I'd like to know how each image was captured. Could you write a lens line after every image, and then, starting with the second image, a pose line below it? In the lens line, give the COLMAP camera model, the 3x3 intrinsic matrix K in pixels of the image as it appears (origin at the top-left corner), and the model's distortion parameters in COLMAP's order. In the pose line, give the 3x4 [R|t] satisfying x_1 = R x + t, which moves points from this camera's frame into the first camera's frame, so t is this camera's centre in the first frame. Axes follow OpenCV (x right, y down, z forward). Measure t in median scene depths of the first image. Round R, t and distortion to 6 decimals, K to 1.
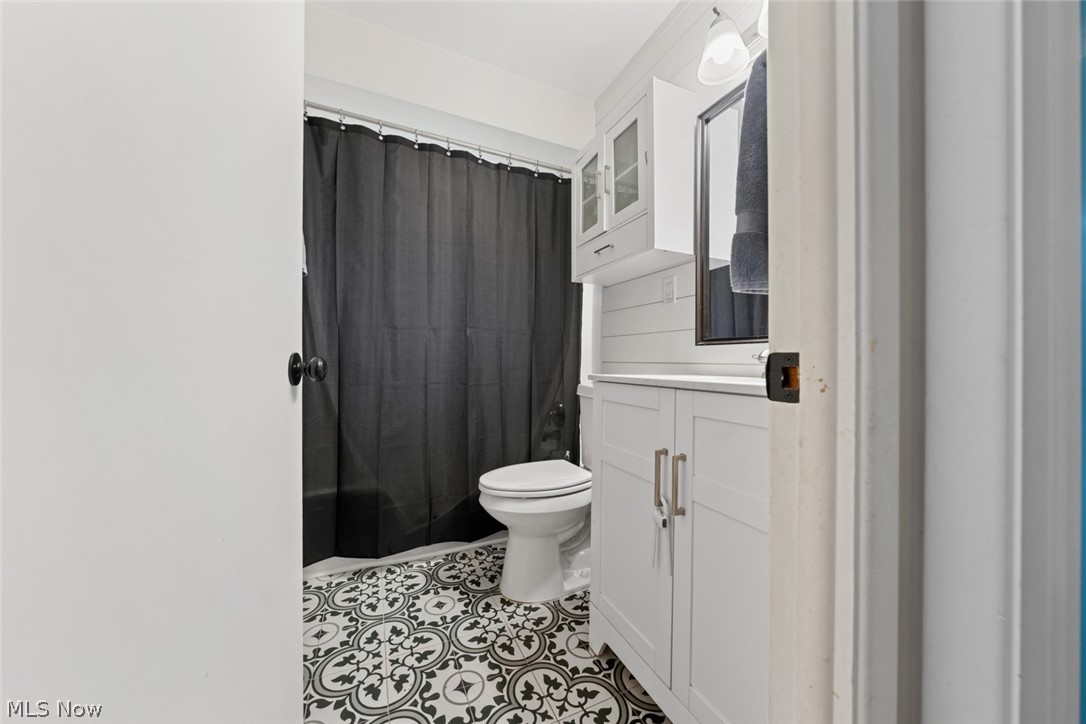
lens RADIAL K [[375.0, 0, 543.0], [0, 375.0, 362.0], [0, 0, 1]] dist [-0.000576, -0.000071]
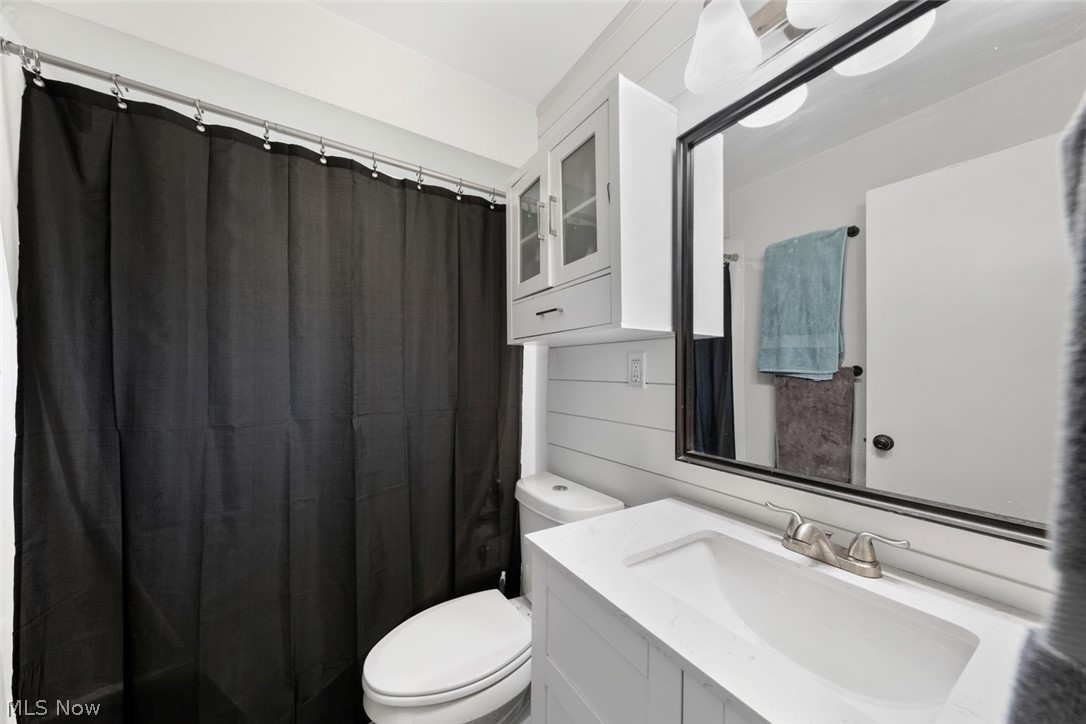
lens RADIAL K [[378.4, 0, 547.8], [0, 378.4, 376.3], [0, 0, 1]] dist [0.000072, 0.000244]
pose [[0.989174, -0.006721, 0.146591, 0.049647], [0.005430, 0.999943, 0.009201, -0.173150], [-0.146645, -0.008306, 0.989154, 0.264330]]
